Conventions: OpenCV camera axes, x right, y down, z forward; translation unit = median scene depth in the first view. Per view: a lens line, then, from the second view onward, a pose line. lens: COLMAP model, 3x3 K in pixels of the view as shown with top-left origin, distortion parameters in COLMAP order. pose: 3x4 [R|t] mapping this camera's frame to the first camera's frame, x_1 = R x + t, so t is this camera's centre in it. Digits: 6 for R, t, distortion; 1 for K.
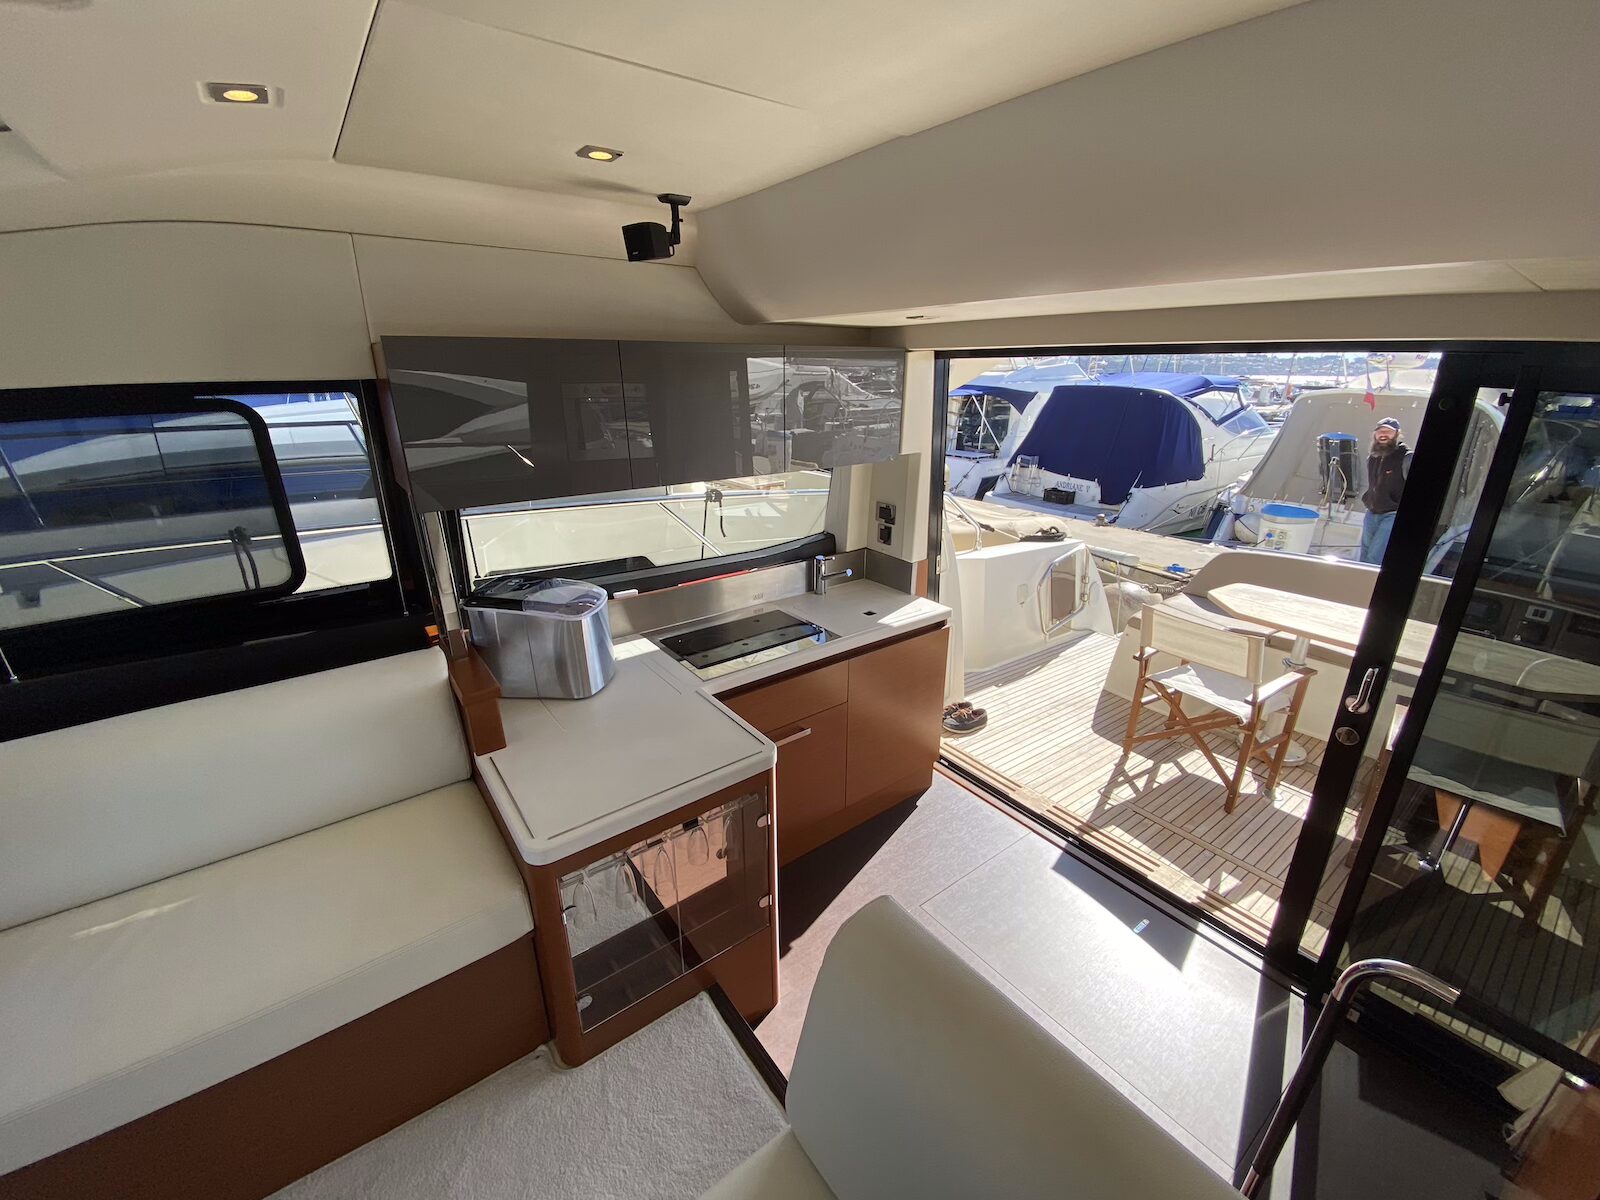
lens RADIAL K [[654.7, 0, 805.2], [0, 654.7, 600.6], [0, 0, 1]] dist [0.046978, -0.033843]
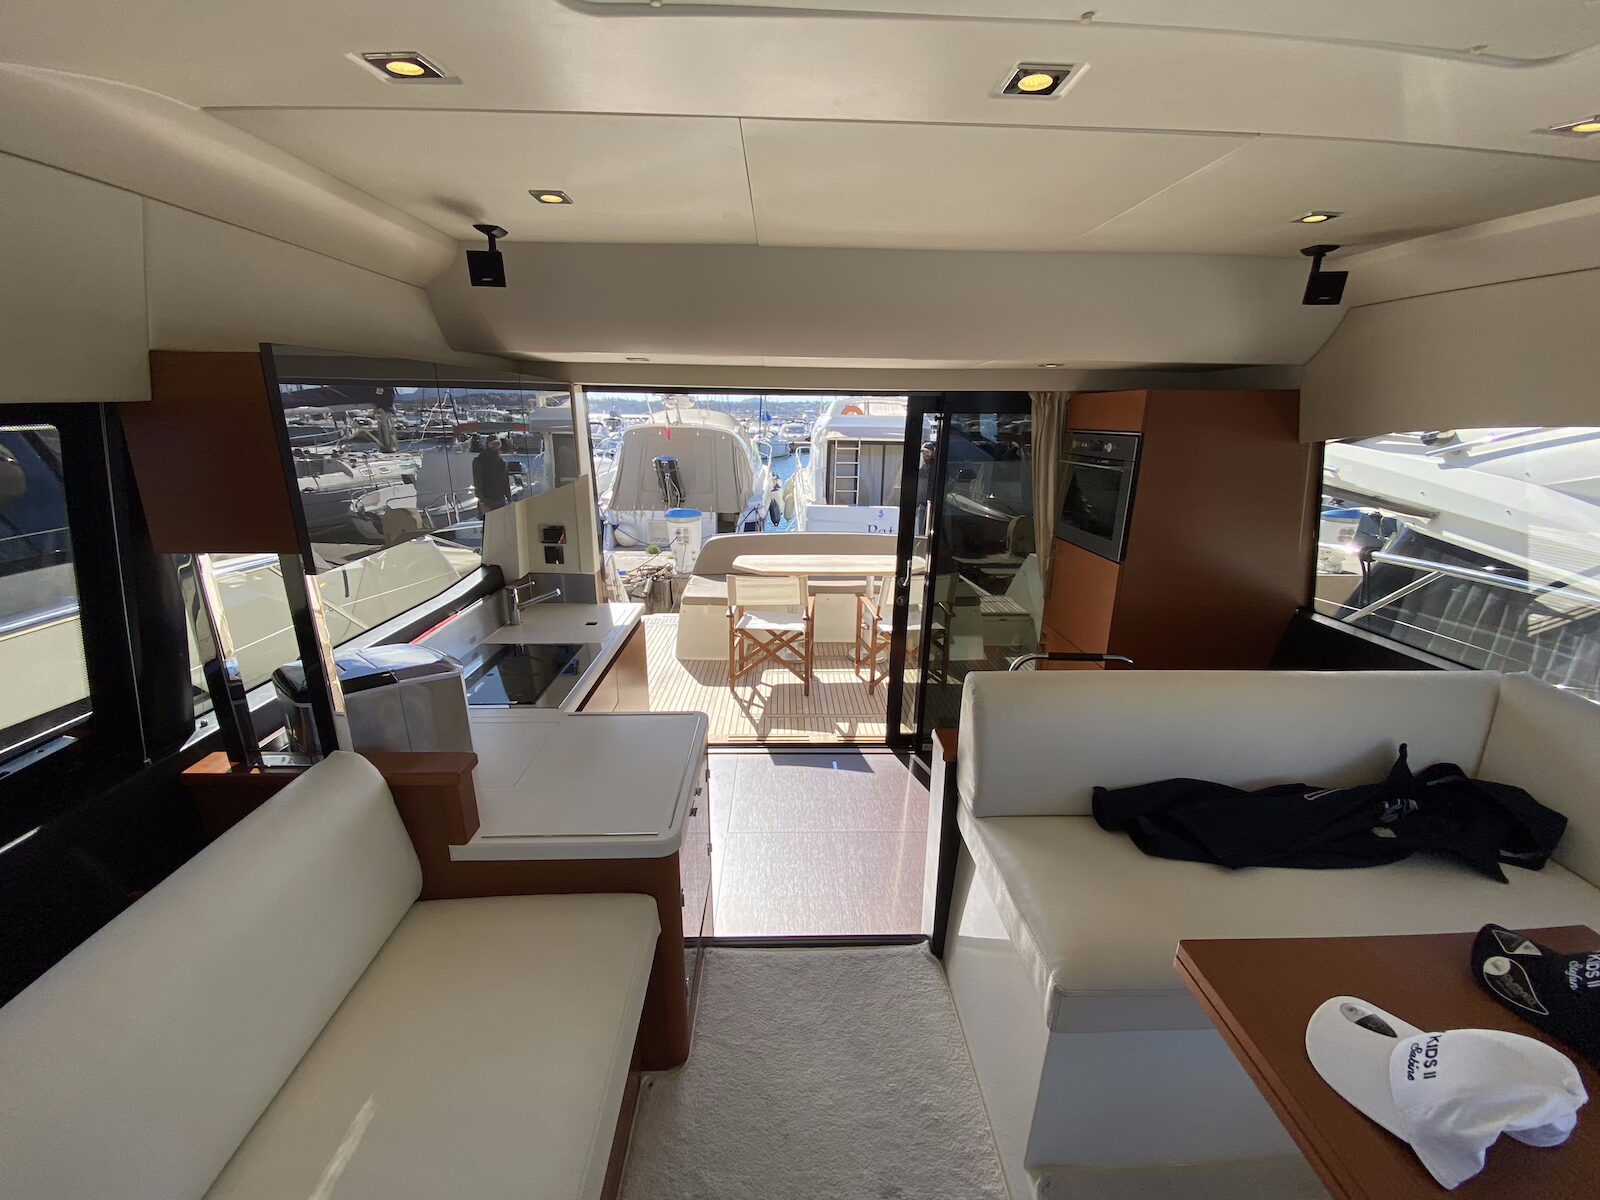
lens RADIAL K [[654.7, 0, 805.2], [0, 654.7, 600.6], [0, 0, 1]] dist [0.046978, -0.033843]
pose [[0.572798, -0.222570, 0.788901, -0.492398], [0.262699, 0.961511, 0.080531, -0.010430], [-0.776461, 0.161115, 0.609220, 0.062188]]
